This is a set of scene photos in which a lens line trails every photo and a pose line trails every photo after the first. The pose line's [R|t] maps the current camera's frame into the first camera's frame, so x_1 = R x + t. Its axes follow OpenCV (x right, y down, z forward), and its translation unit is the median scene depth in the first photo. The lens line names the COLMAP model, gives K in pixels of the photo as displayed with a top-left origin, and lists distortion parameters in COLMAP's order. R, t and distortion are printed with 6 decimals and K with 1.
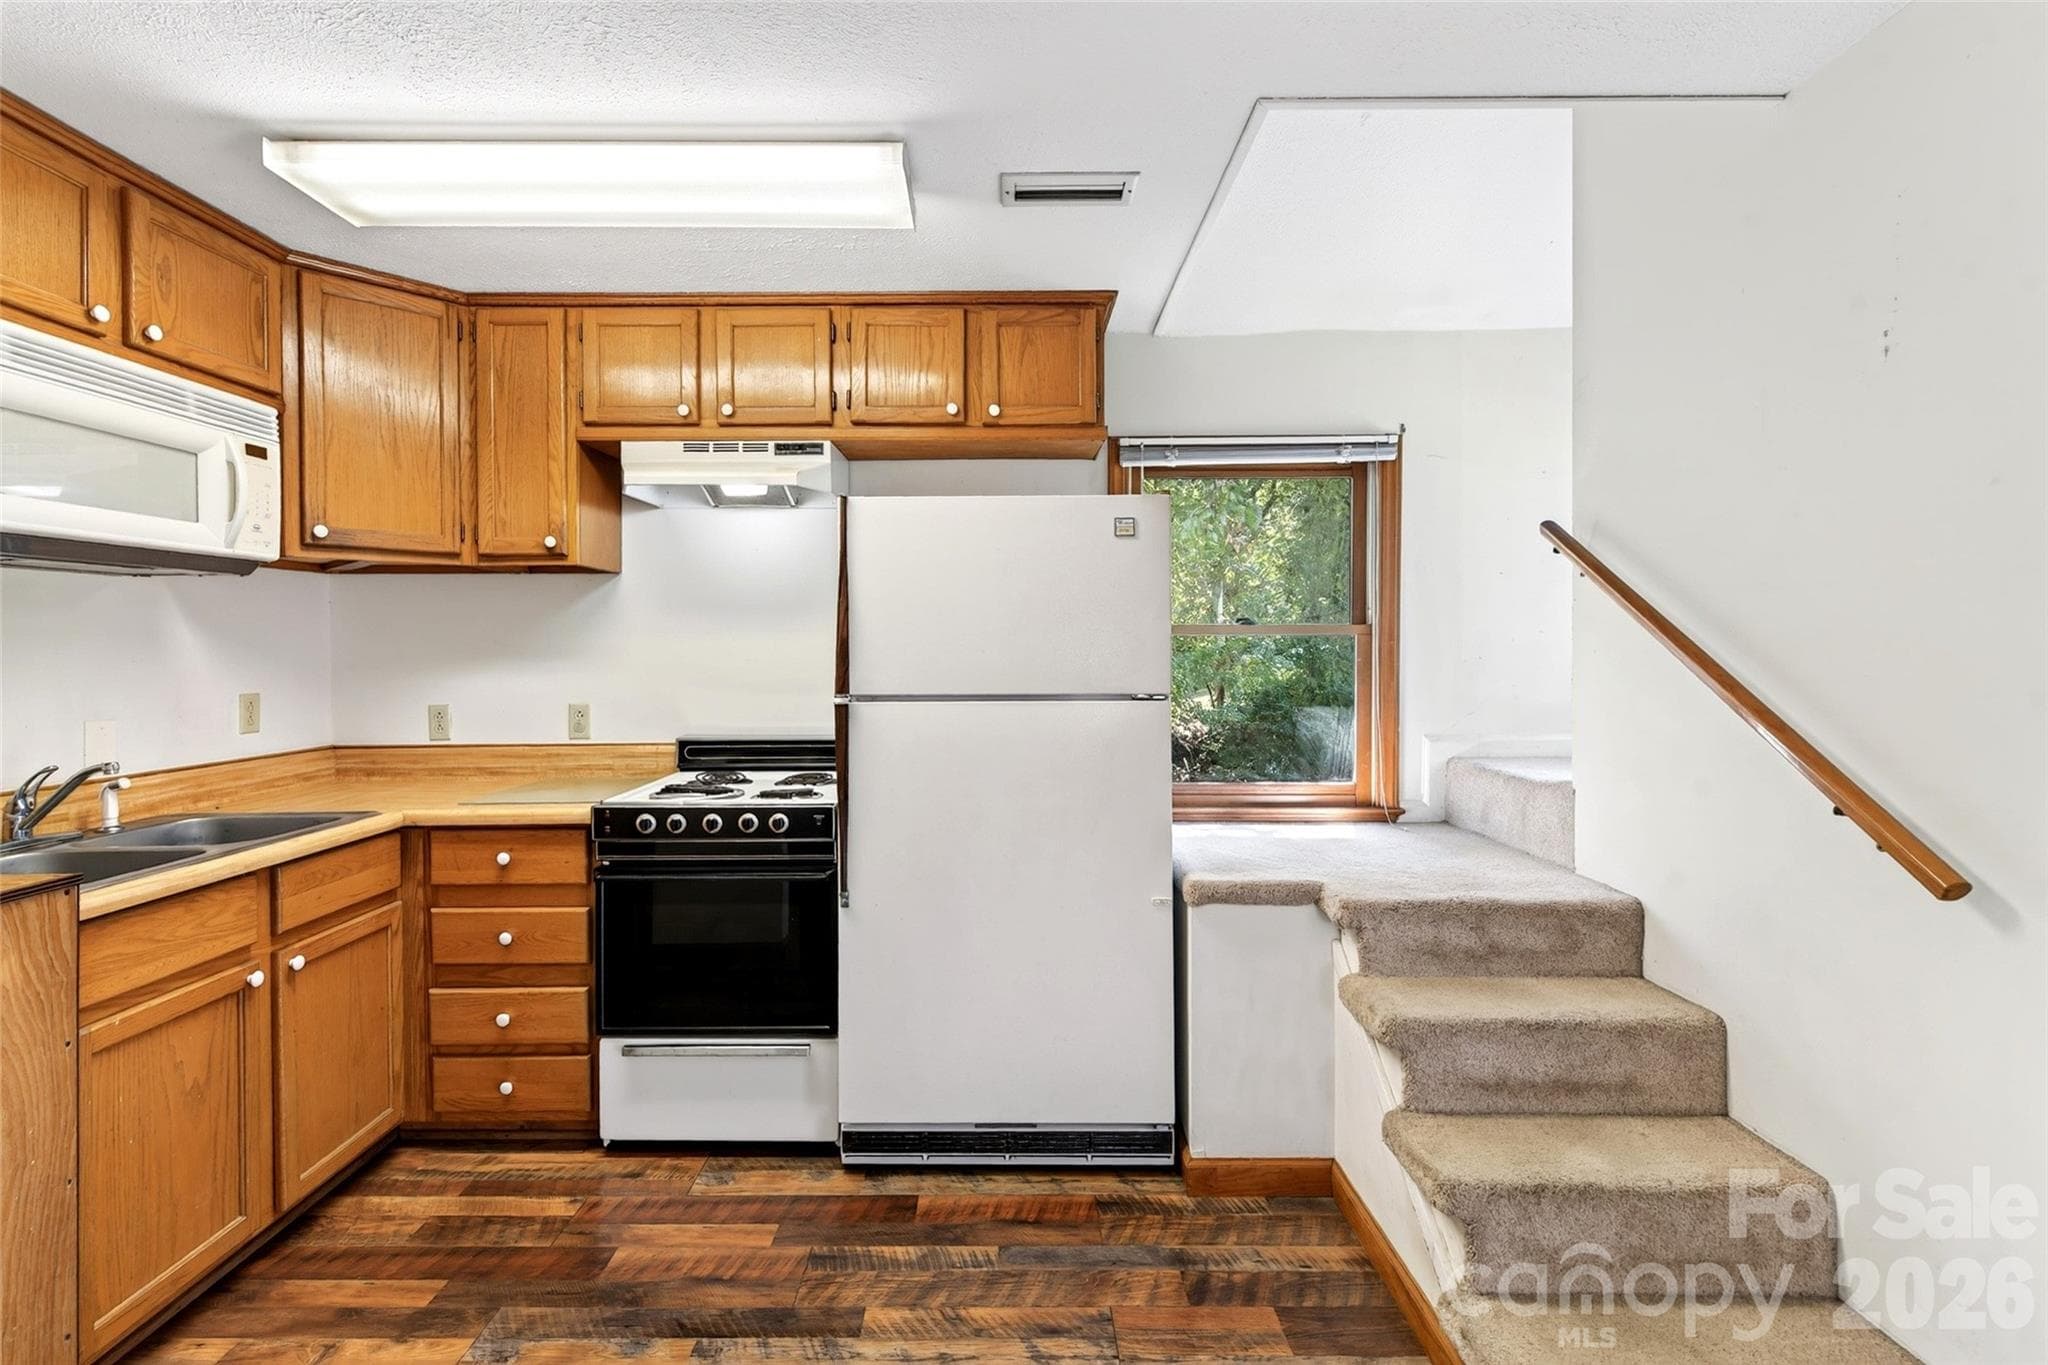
lens RADIAL K [[976.7, 0, 1016.5], [0, 976.7, 652.8], [0, 0, 1]] dist [0.002991, -0.000990]
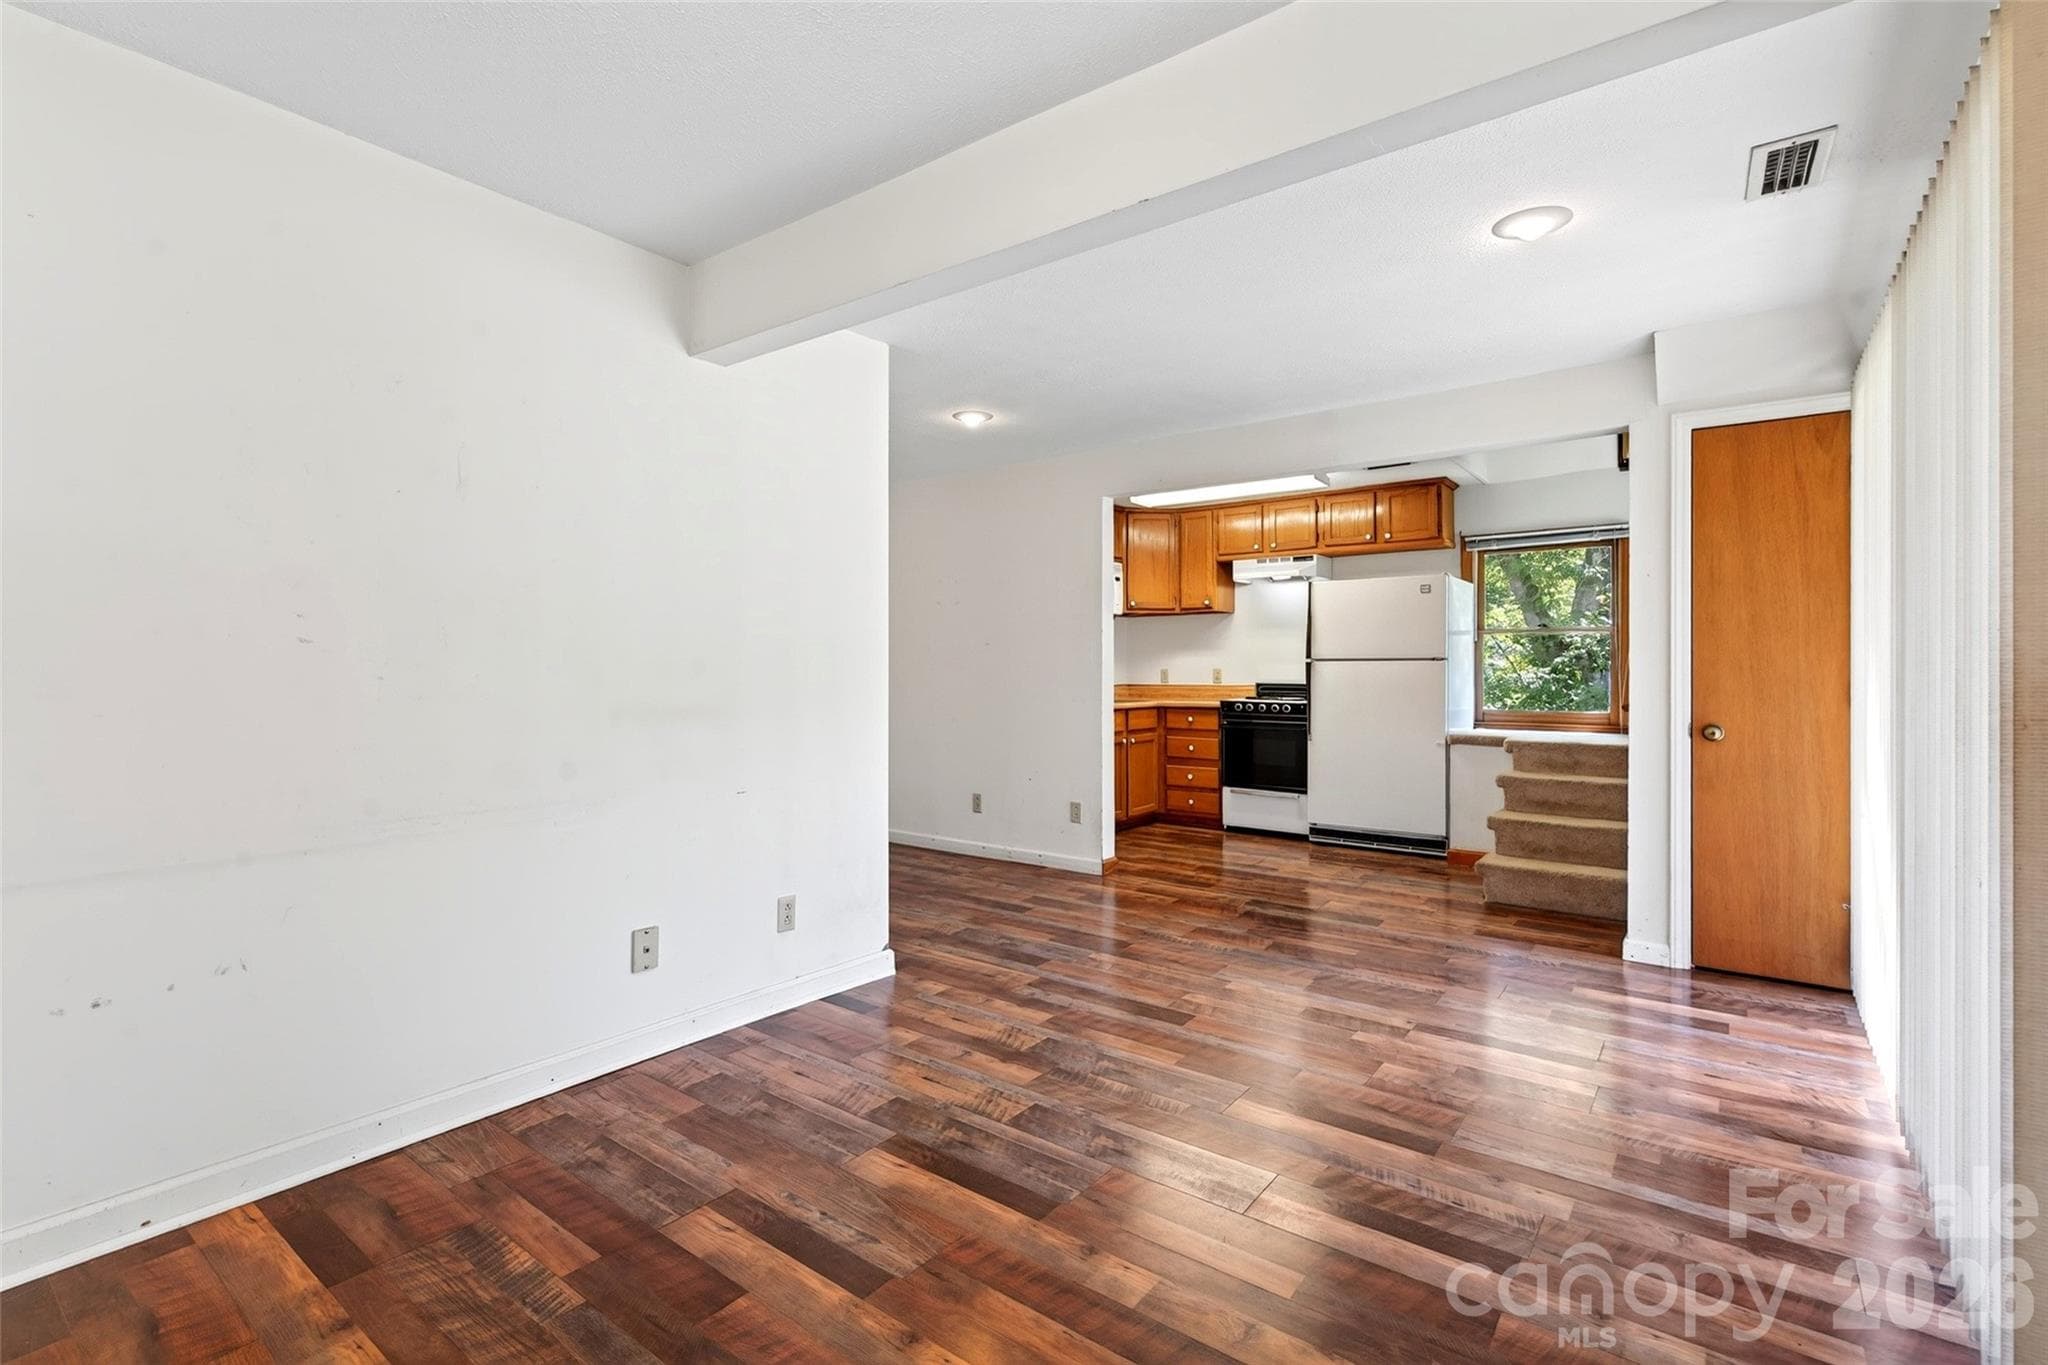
lens RADIAL K [[914.3, 0, 1022.0], [0, 914.3, 666.3], [0, 0, 1]] dist [0.000792, -0.000107]
pose [[0.798331, -0.000368, -0.602218, 0.642576], [-0.004511, 0.999968, -0.006591, 0.079551], [0.602201, 0.007978, 0.798304, -1.331854]]
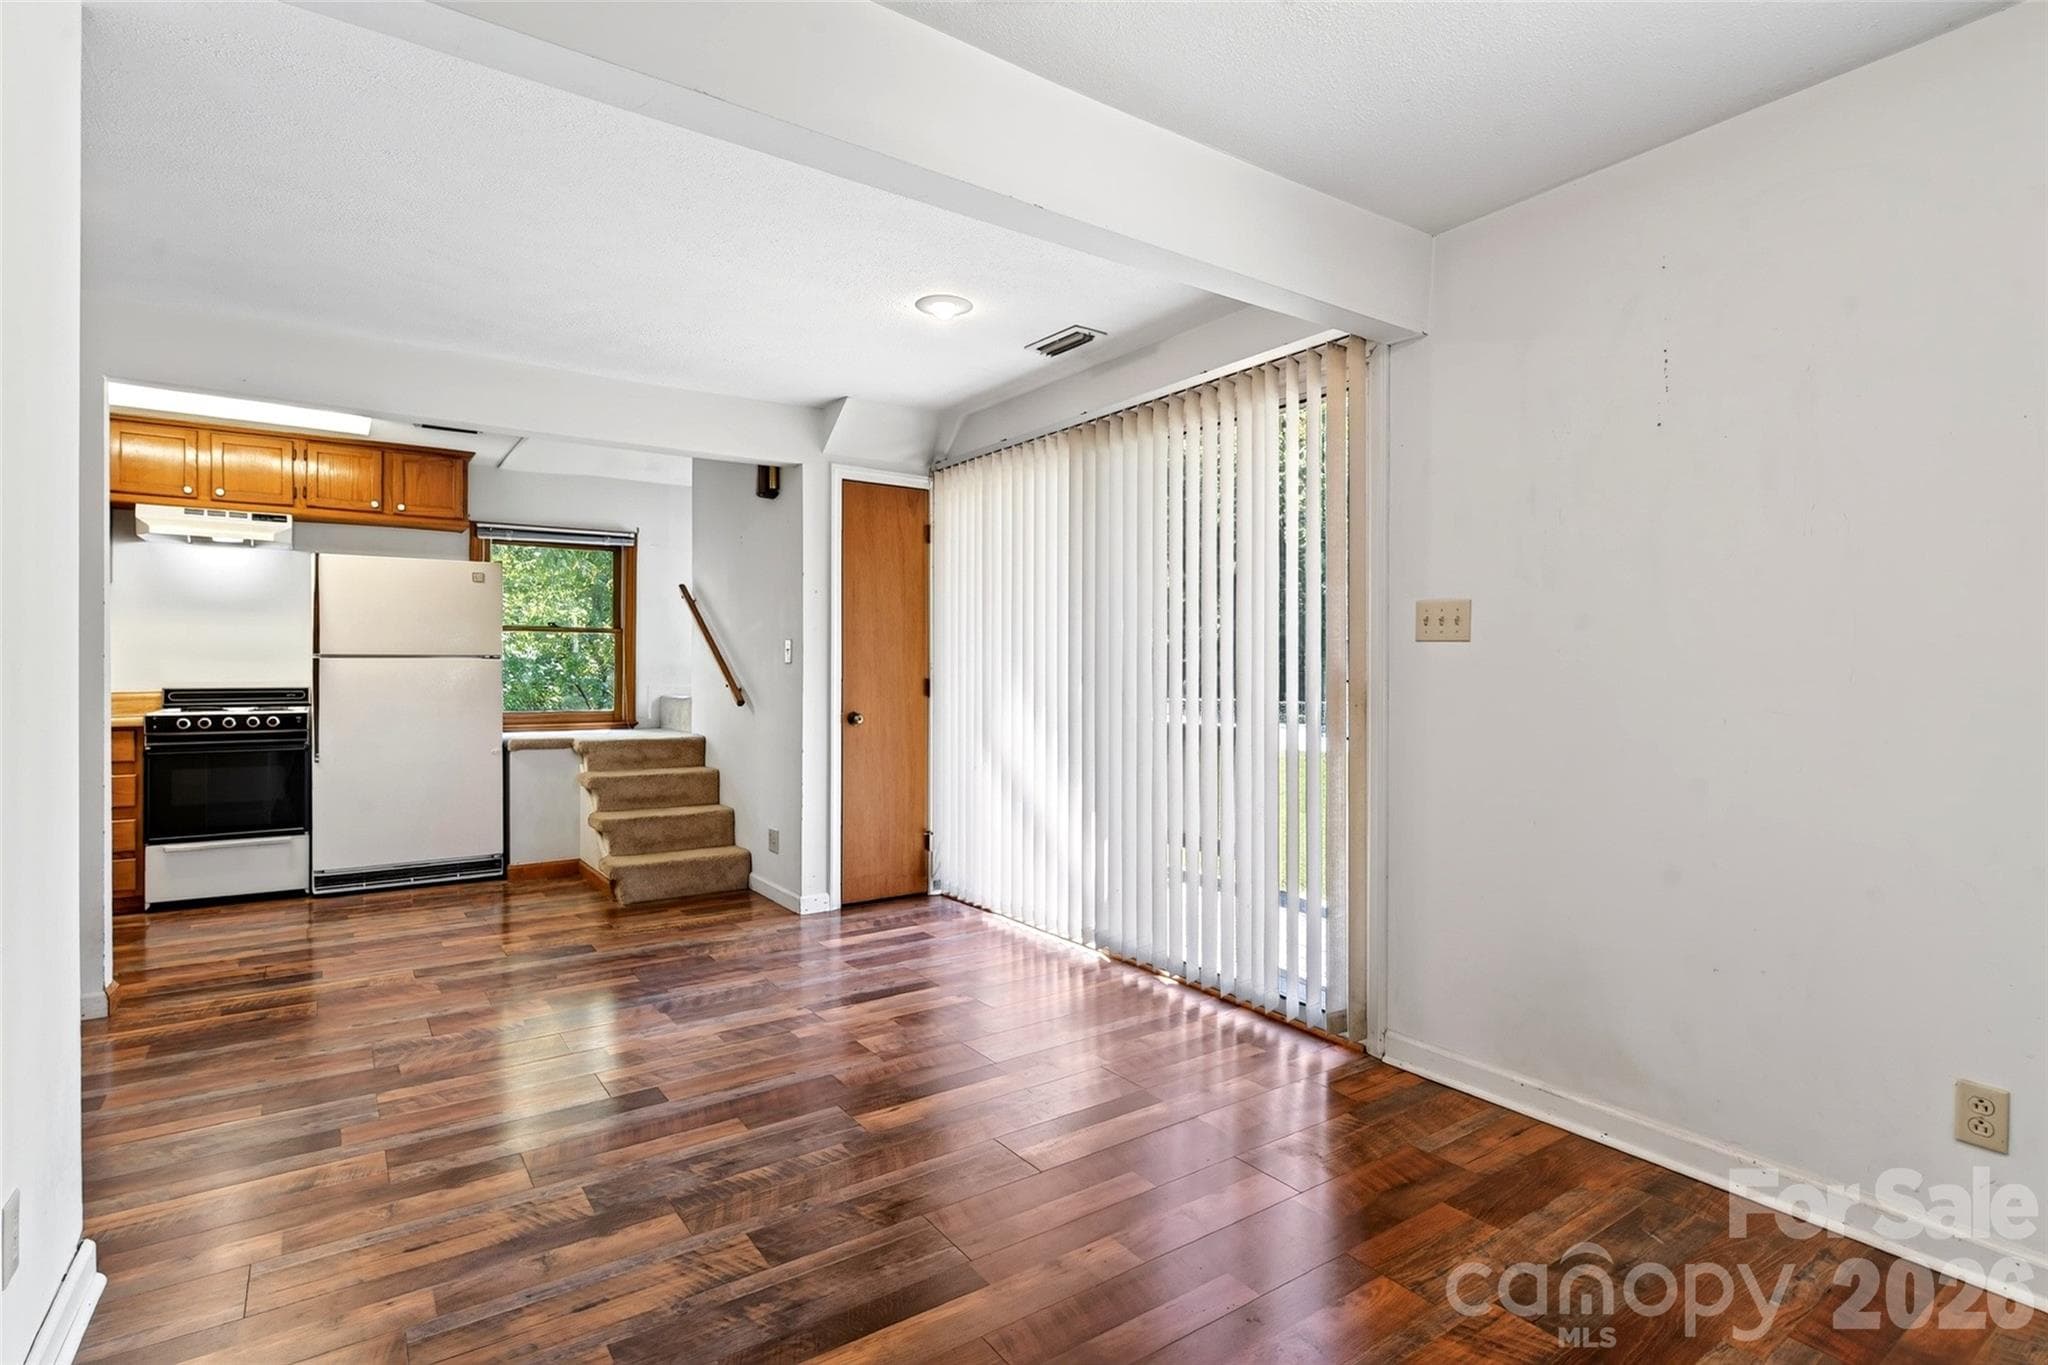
lens RADIAL K [[976.7, 0, 997.1], [0, 976.7, 665.8], [0, 0, 1]] dist [0.002991, -0.000990]
pose [[0.831033, 0.005681, 0.556195, -0.127501], [-0.001054, 0.999962, -0.008639, 0.078384], [-0.556223, 0.006592, 0.831007, -1.328972]]
